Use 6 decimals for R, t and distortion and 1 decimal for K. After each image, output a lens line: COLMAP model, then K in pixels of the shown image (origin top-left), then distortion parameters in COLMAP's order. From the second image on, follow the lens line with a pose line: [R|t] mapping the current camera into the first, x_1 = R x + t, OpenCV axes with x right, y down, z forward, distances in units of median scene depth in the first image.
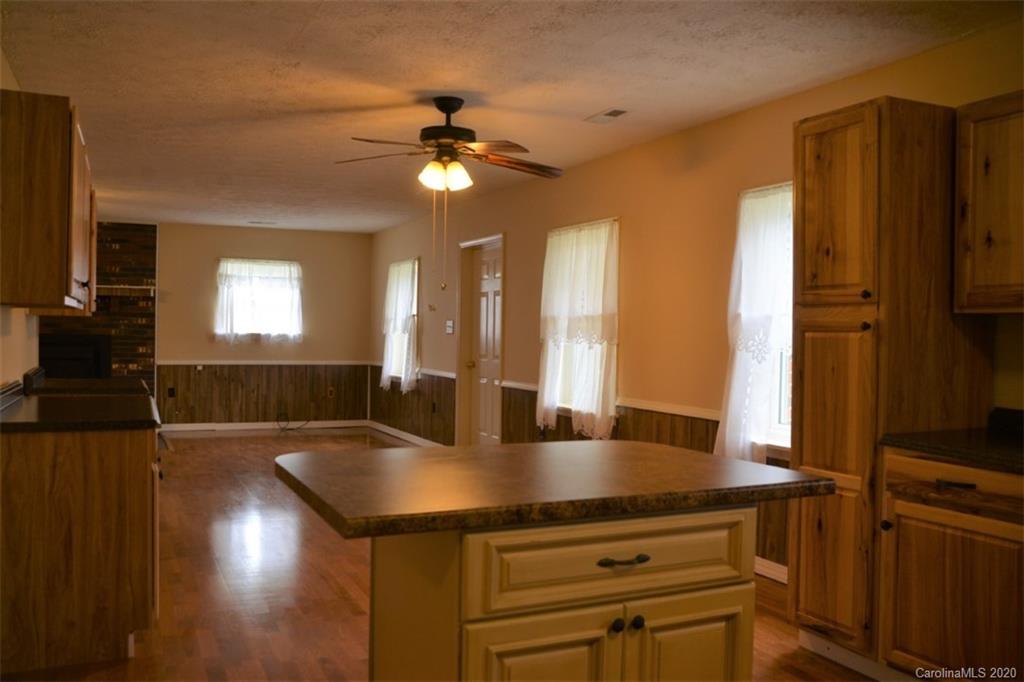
lens RADIAL K [[856.3, 0, 507.2], [0, 856.3, 347.7], [0, 0, 1]] dist [-0.122370, 0.142818]
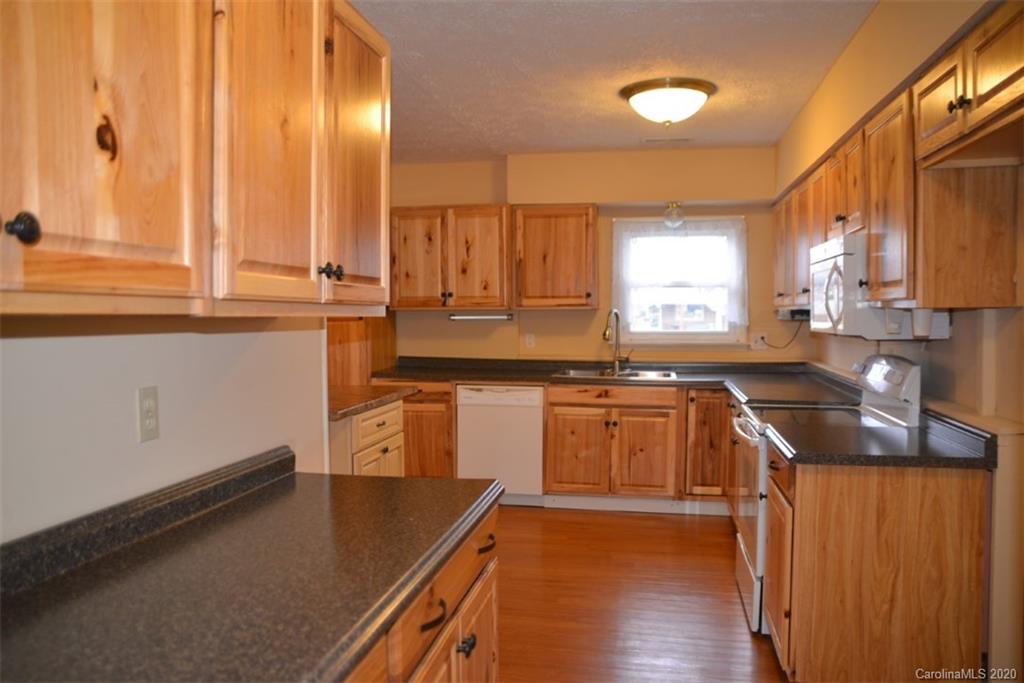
lens RADIAL K [[808.4, 0, 502.1], [0, 808.4, 344.0], [0, 0, 1]] dist [-0.121464, 0.130273]
pose [[0.581640, -0.053396, 0.811692, -0.451265], [0.031745, 0.998573, 0.042942, -0.017574], [-0.812827, 0.000790, 0.582505, -0.177704]]
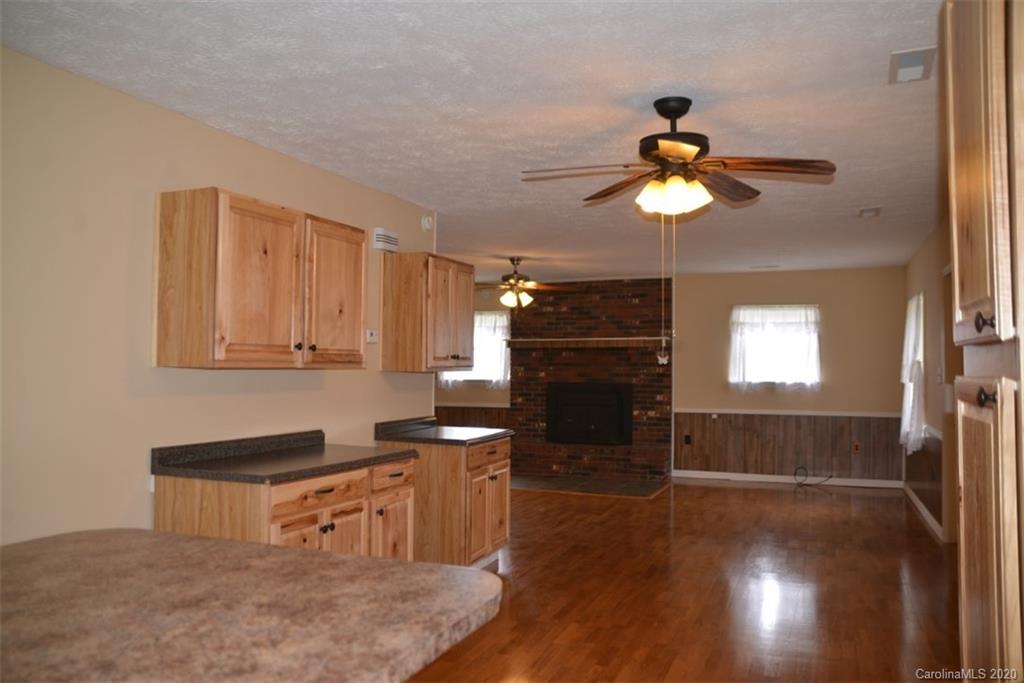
lens RADIAL K [[808.4, 0, 502.1], [0, 808.4, 344.0], [0, 0, 1]] dist [-0.121464, 0.130273]
pose [[0.681968, -0.032977, -0.730638, 0.271788], [-0.008823, 0.998539, -0.053304, -0.014917], [0.731328, 0.042798, 0.680681, 0.276987]]
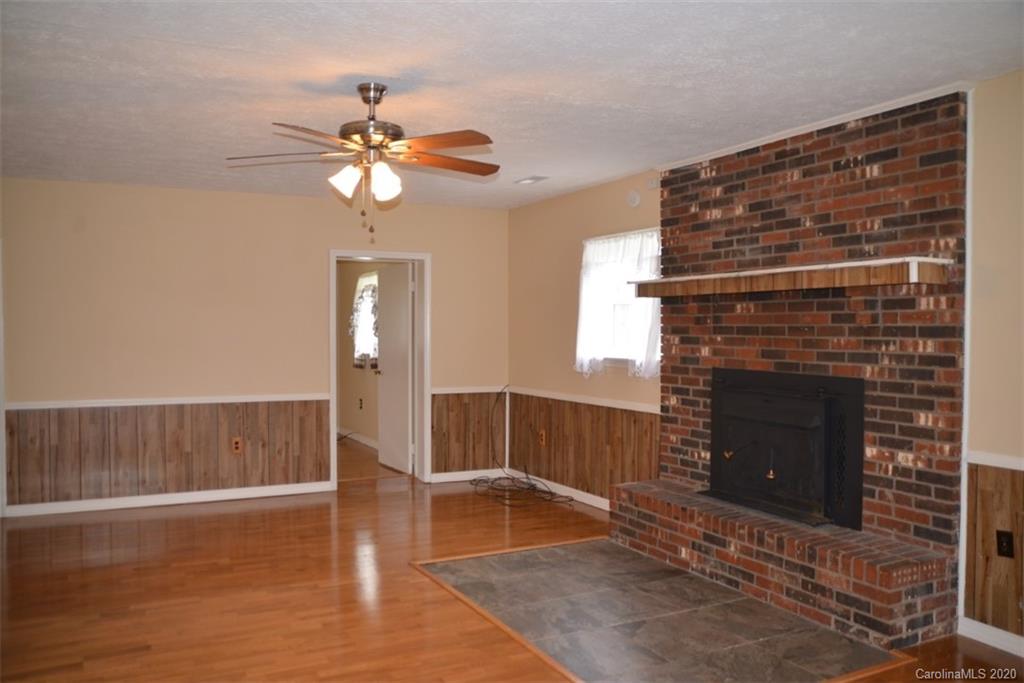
lens RADIAL K [[808.4, 0, 502.1], [0, 808.4, 344.0], [0, 0, 1]] dist [-0.121464, 0.130273]
pose [[0.035350, 0.004988, -0.999363, -0.114433], [-0.020905, 0.999772, 0.004250, -0.049431], [0.999156, 0.020742, 0.035446, 1.279353]]
